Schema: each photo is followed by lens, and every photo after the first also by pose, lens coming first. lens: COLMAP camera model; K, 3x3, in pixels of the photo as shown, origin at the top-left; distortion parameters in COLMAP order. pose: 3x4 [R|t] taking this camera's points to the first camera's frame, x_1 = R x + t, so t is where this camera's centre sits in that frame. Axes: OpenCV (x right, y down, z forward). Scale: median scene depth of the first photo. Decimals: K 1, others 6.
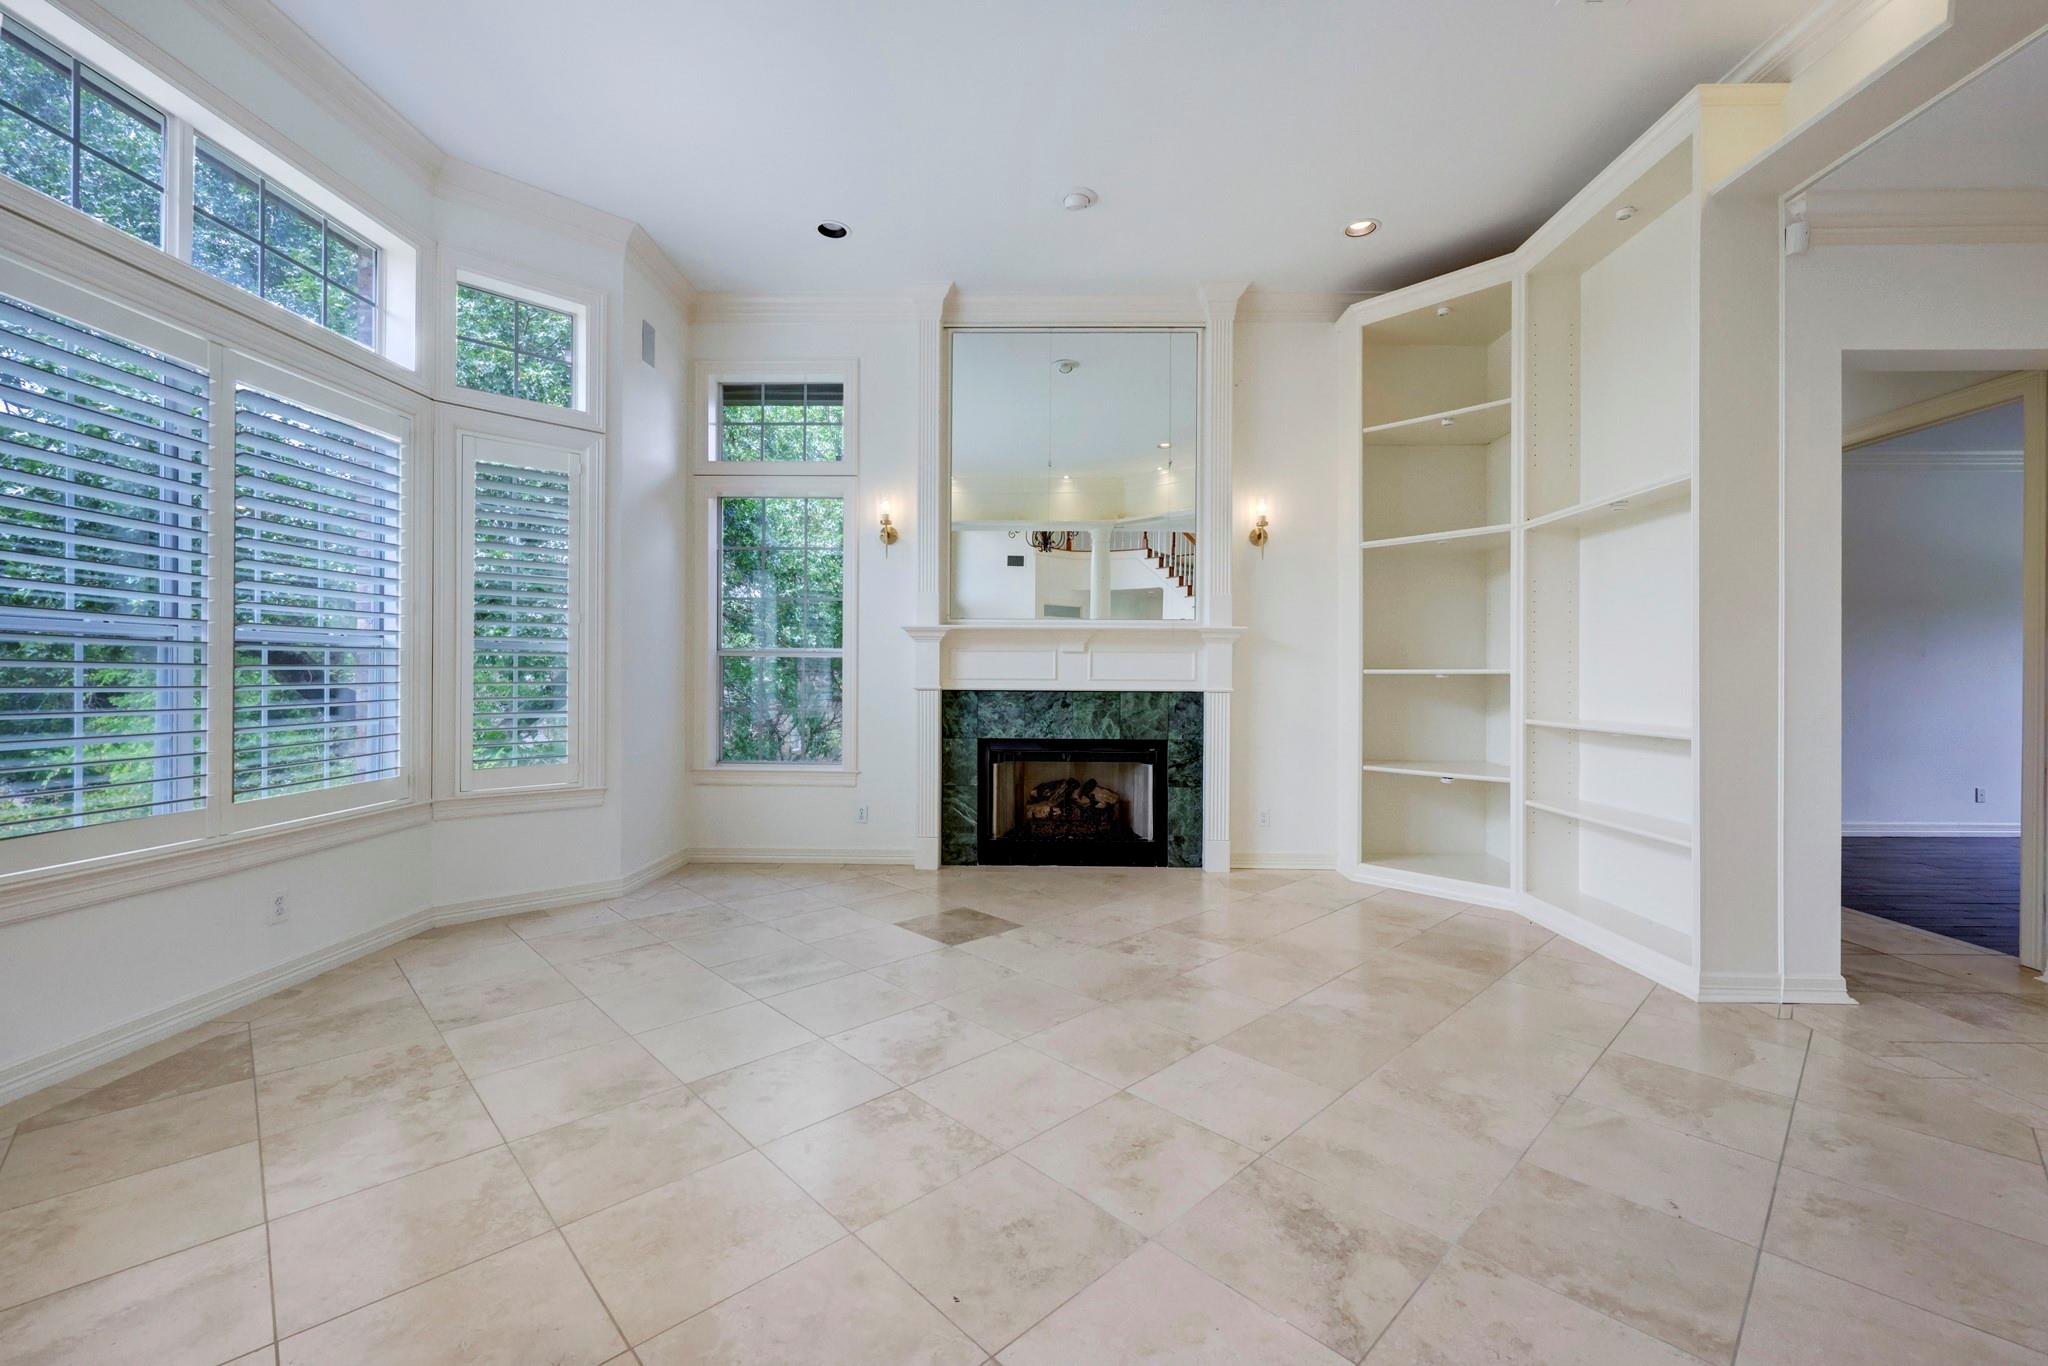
lens RADIAL K [[846.5, 0, 1026.2], [0, 846.5, 682.8], [0, 0, 1]] dist [-0.002037, -0.001958]
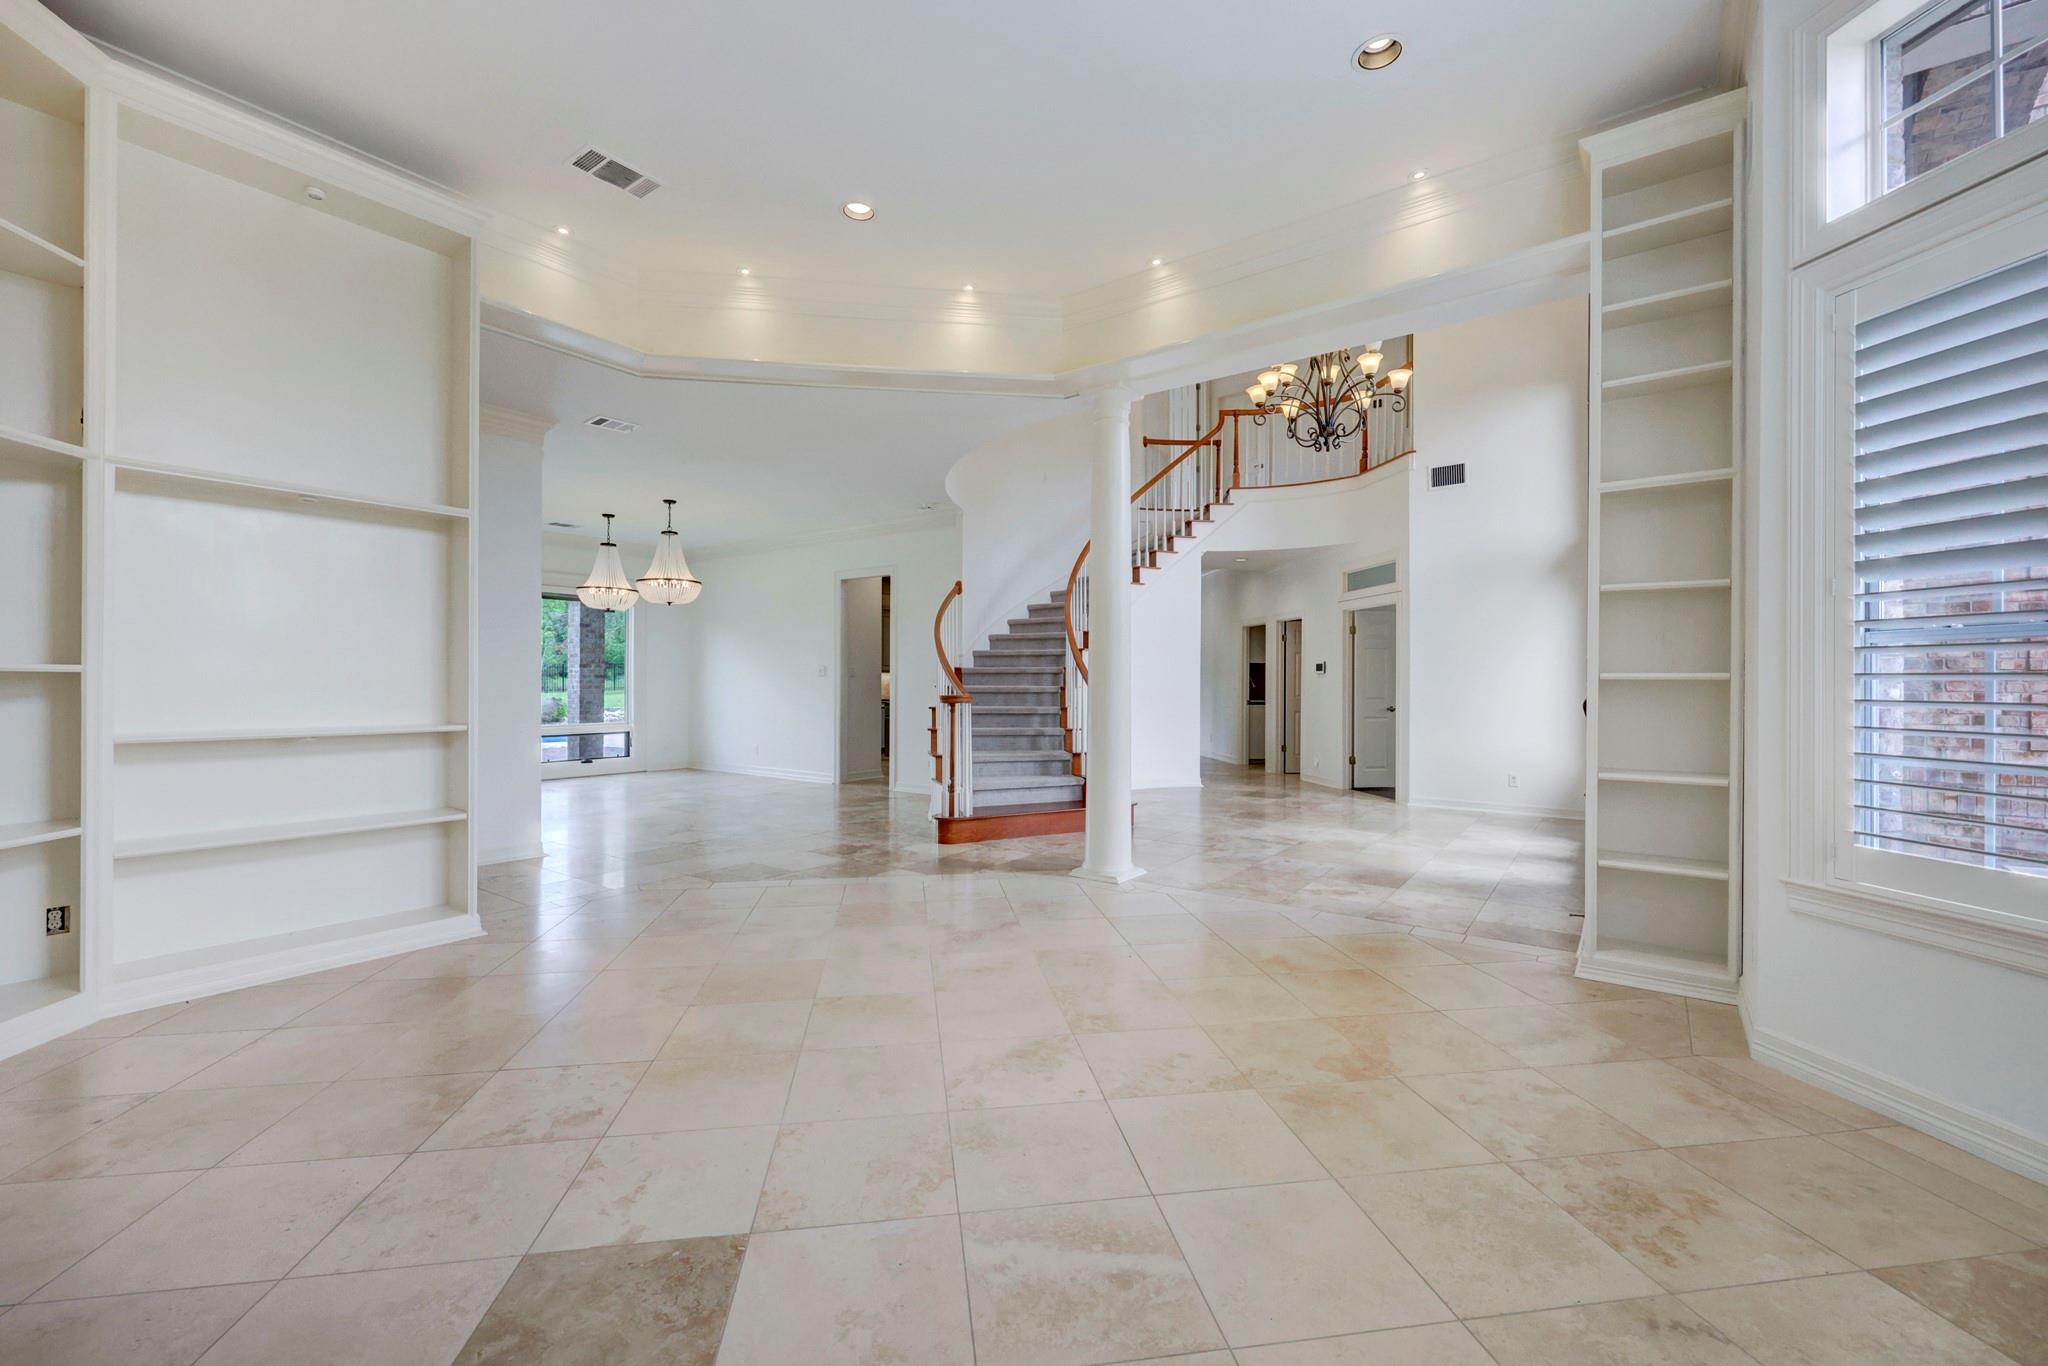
lens RADIAL K [[846.5, 0, 1038.7], [0, 846.5, 686.5], [0, 0, 1]] dist [-0.002037, -0.001958]
pose [[-0.830490, -0.005313, 0.557009, -0.631630], [-0.003410, 0.999984, 0.004455, -0.006882], [-0.557023, 0.001801, -0.830495, 1.667818]]
